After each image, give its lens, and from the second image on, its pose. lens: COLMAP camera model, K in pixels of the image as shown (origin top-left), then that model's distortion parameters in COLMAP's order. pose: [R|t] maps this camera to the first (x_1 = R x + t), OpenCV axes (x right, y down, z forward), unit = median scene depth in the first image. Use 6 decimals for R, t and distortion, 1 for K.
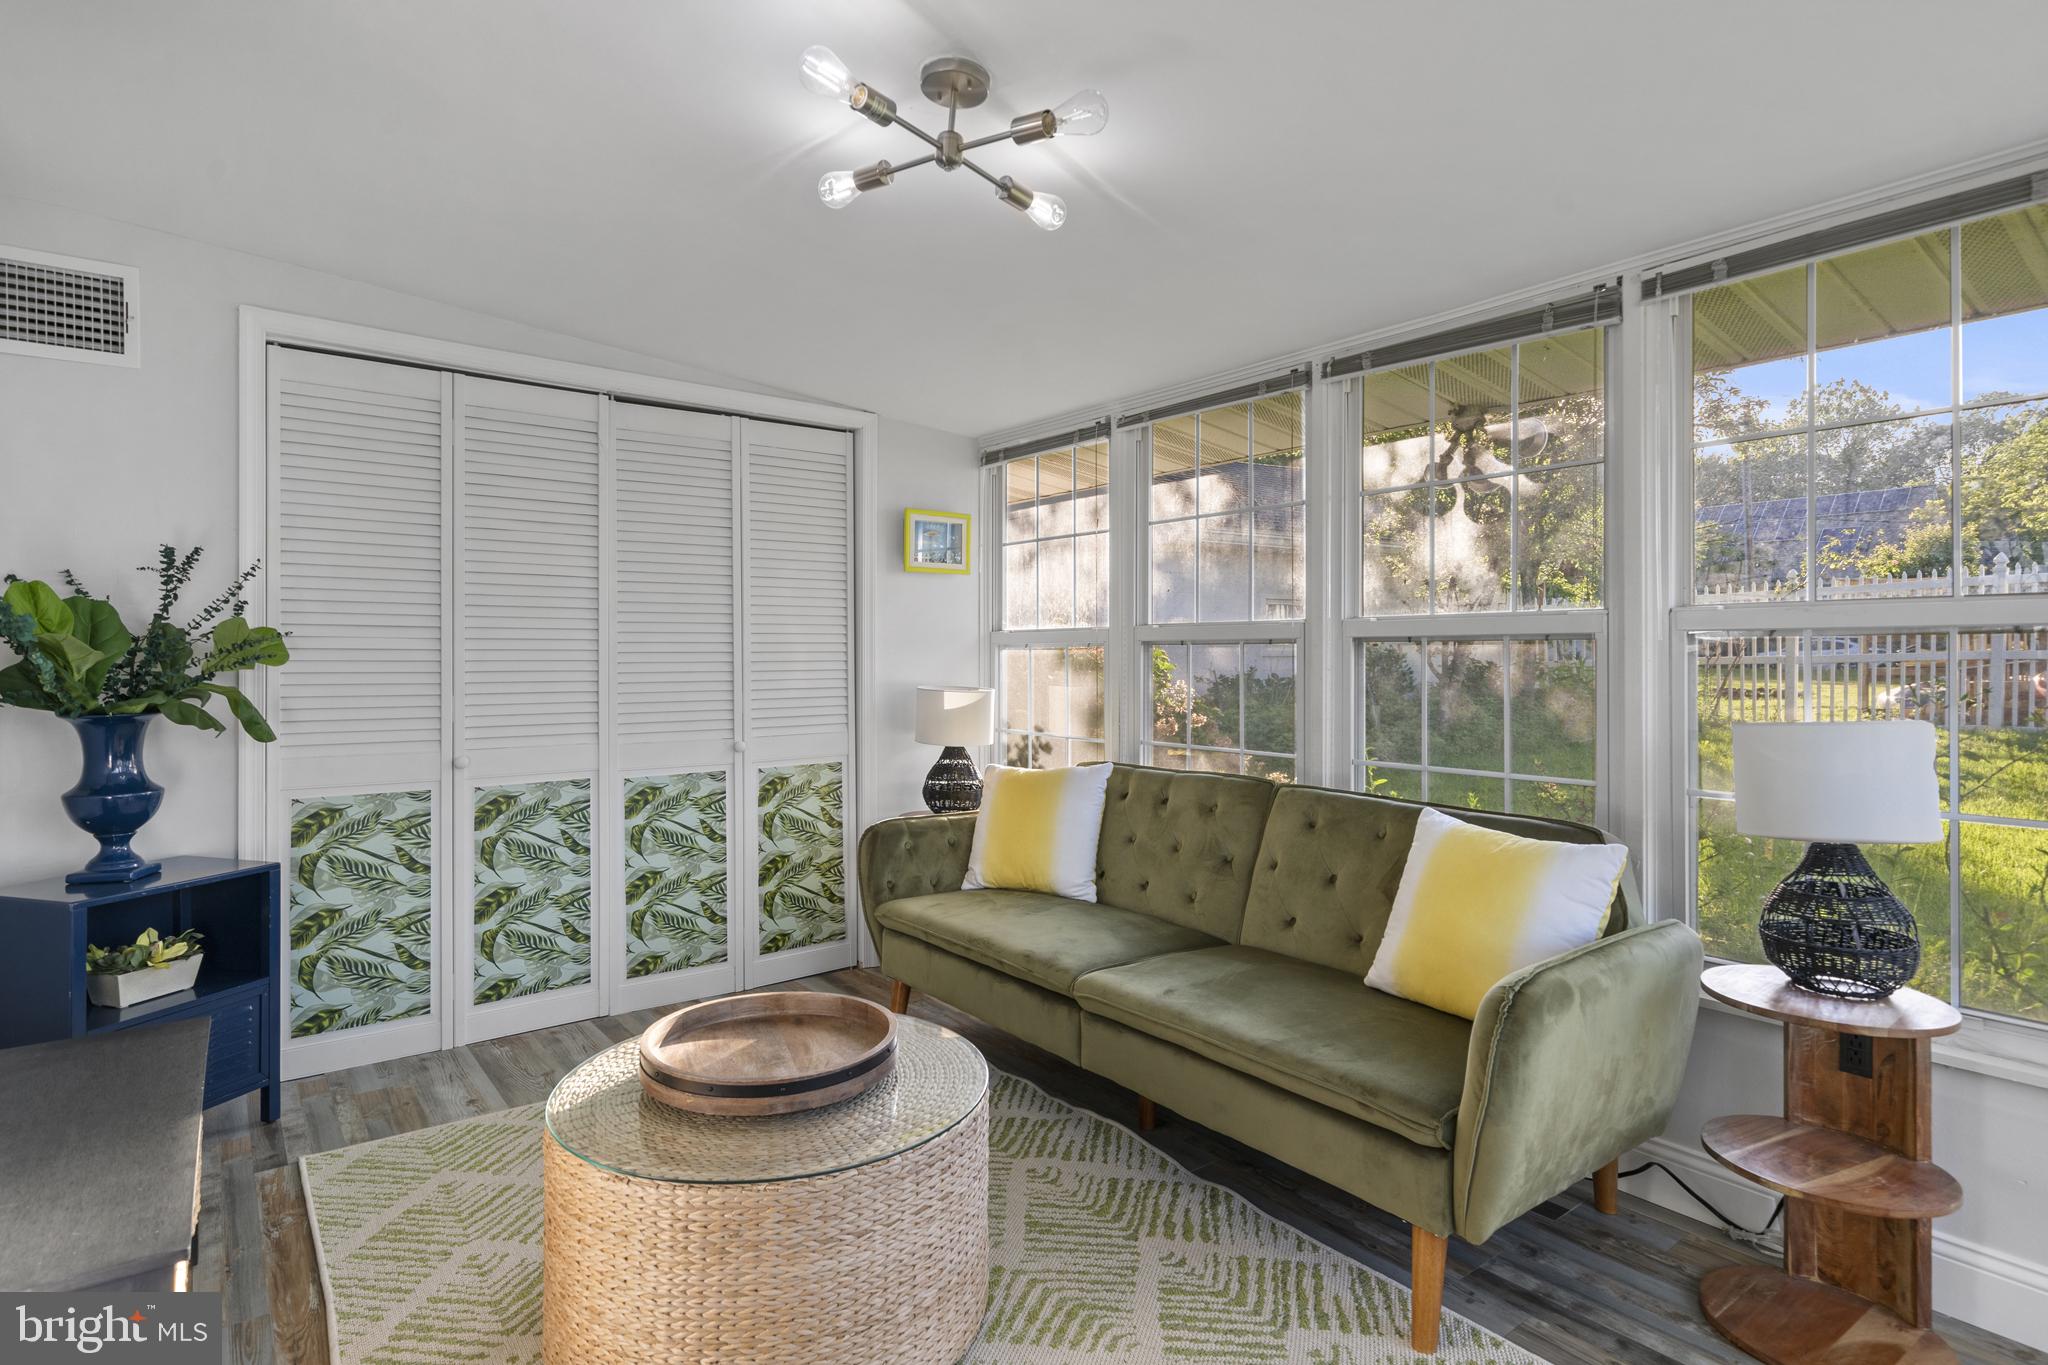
lens RADIAL K [[1042.2, 0, 1031.8], [0, 1042.2, 651.9], [0, 0, 1]] dist [0.000754, 0.000471]
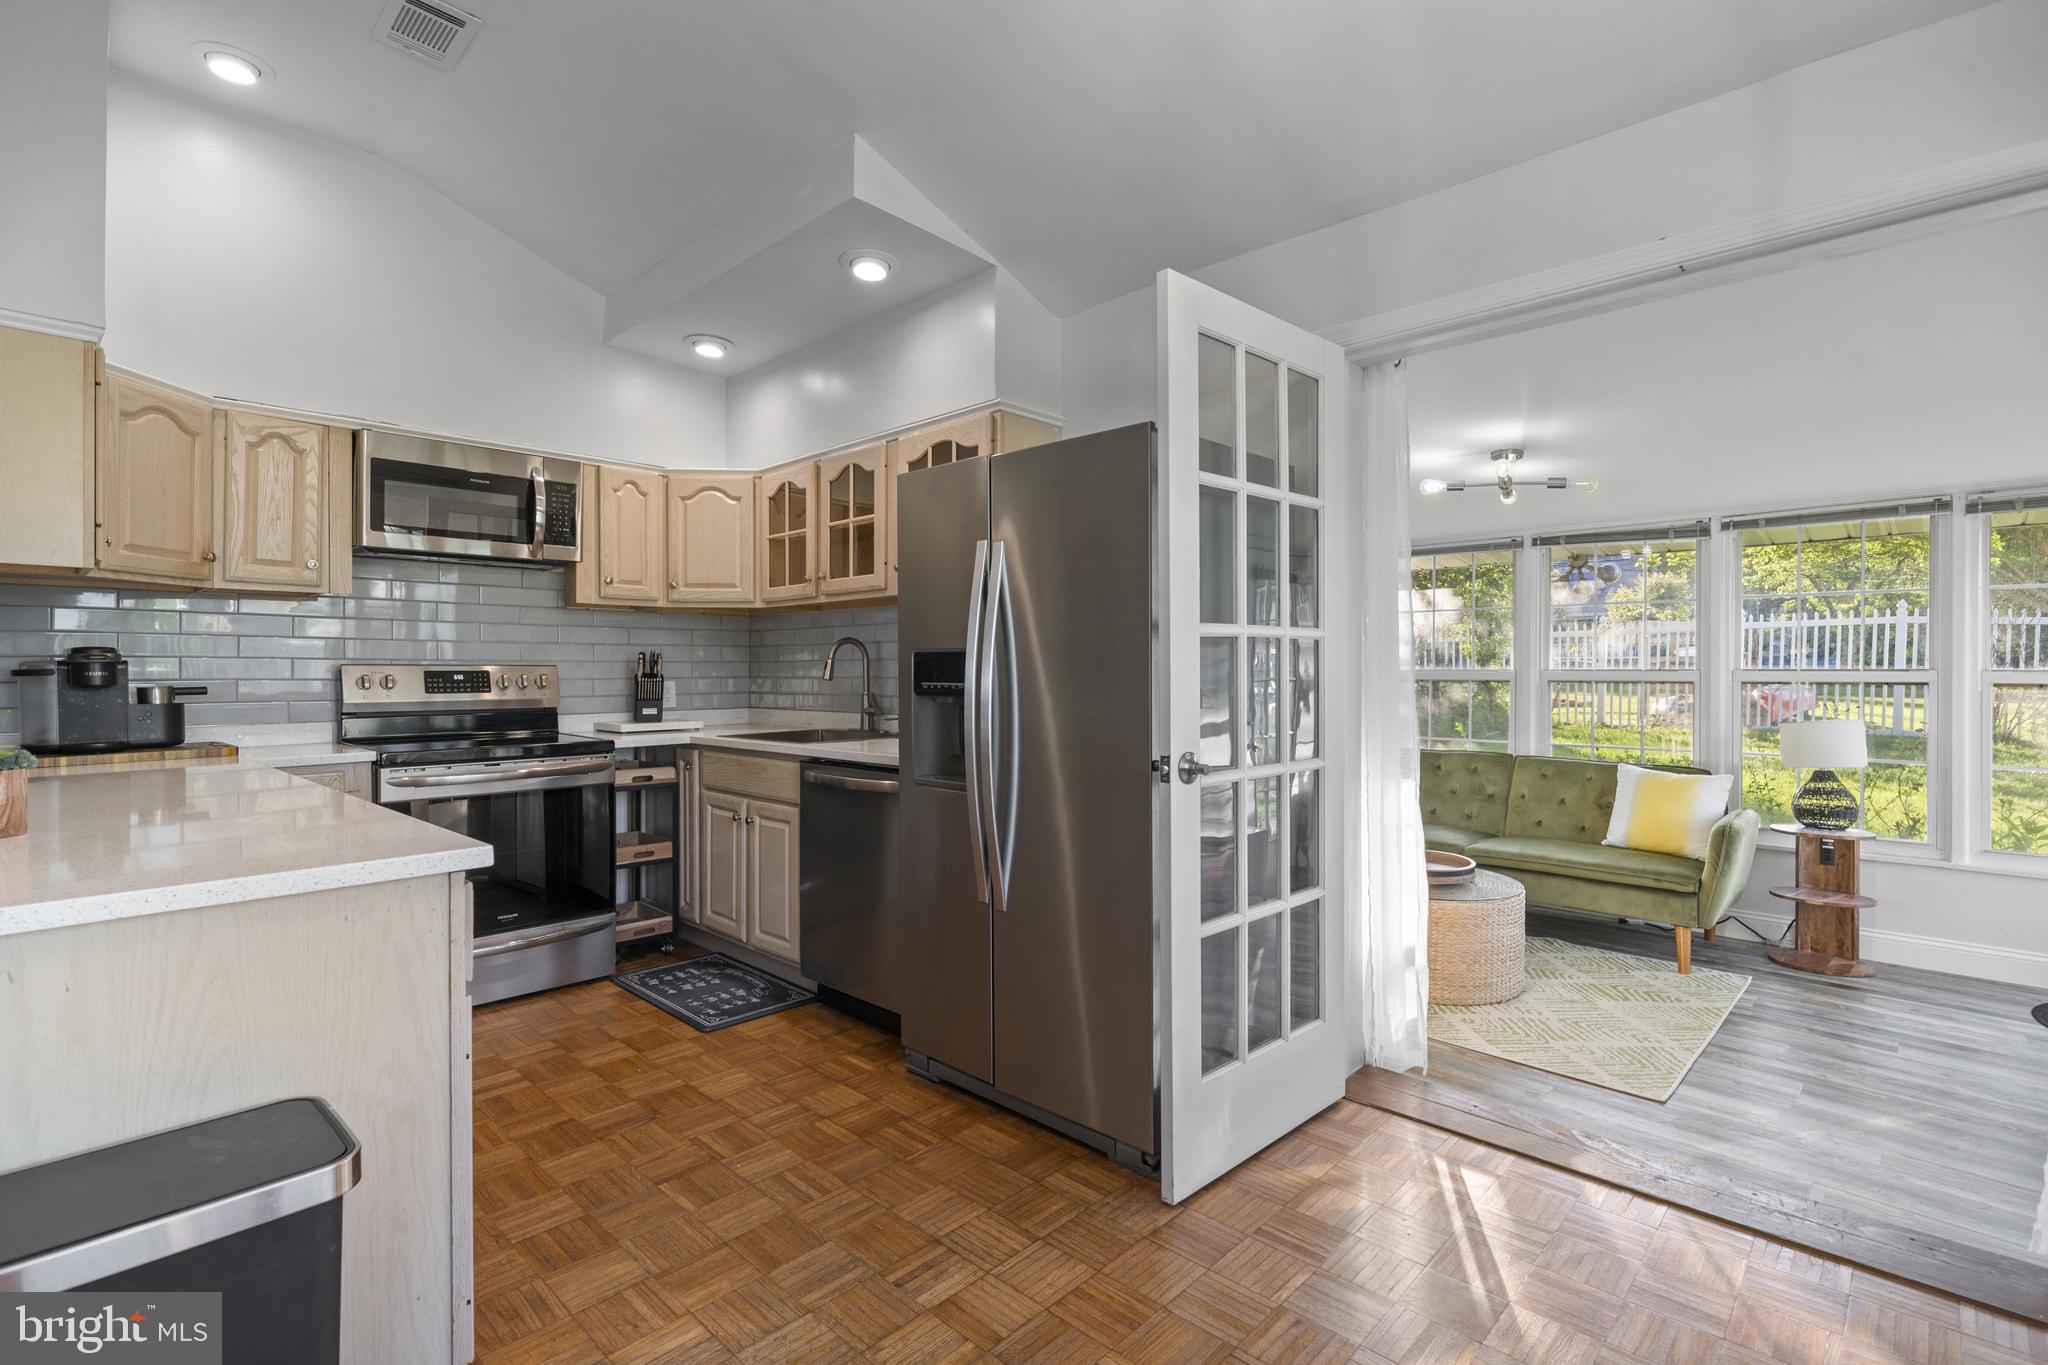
lens RADIAL K [[948.3, 0, 1012.0], [0, 948.3, 674.5], [0, 0, 1]] dist [-0.000218, -0.000335]
pose [[0.991124, 0.001095, 0.132933, -1.045832], [-0.002309, 0.999957, 0.008976, -0.043693], [-0.132917, -0.009203, 0.991084, -0.706100]]
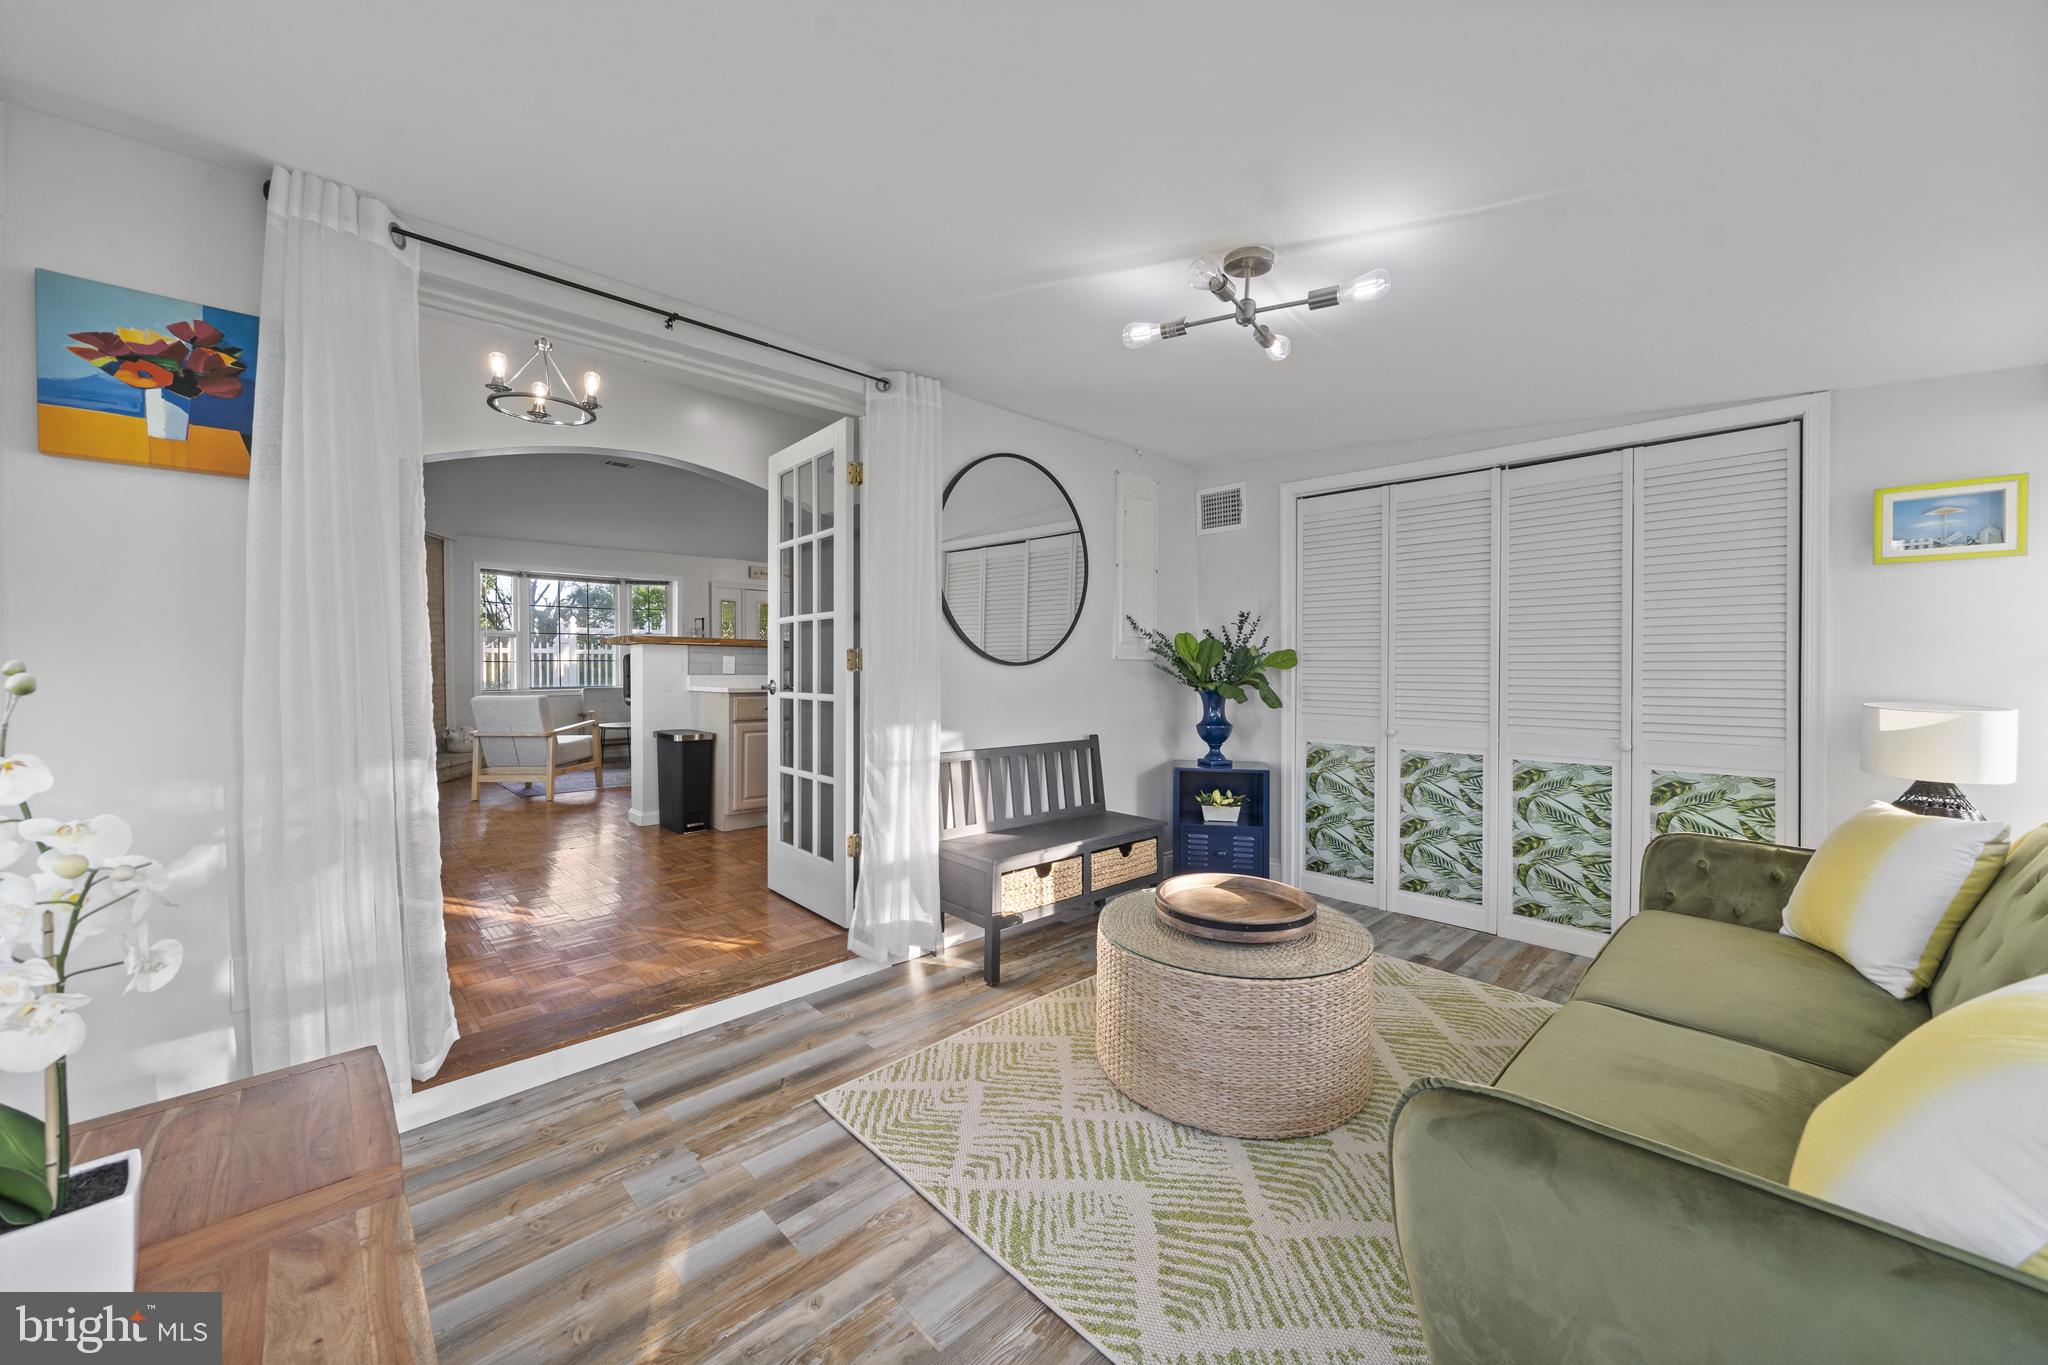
lens RADIAL K [[753.9, 0, 1023.9], [0, 753.9, 670.4], [0, 0, 1]] dist [-0.013865, -0.000116]
pose [[0.105734, 0.011209, -0.994331, 0.511600], [0.004111, 0.999923, 0.011709, -0.002703], [0.994386, -0.005325, 0.105680, 0.323692]]
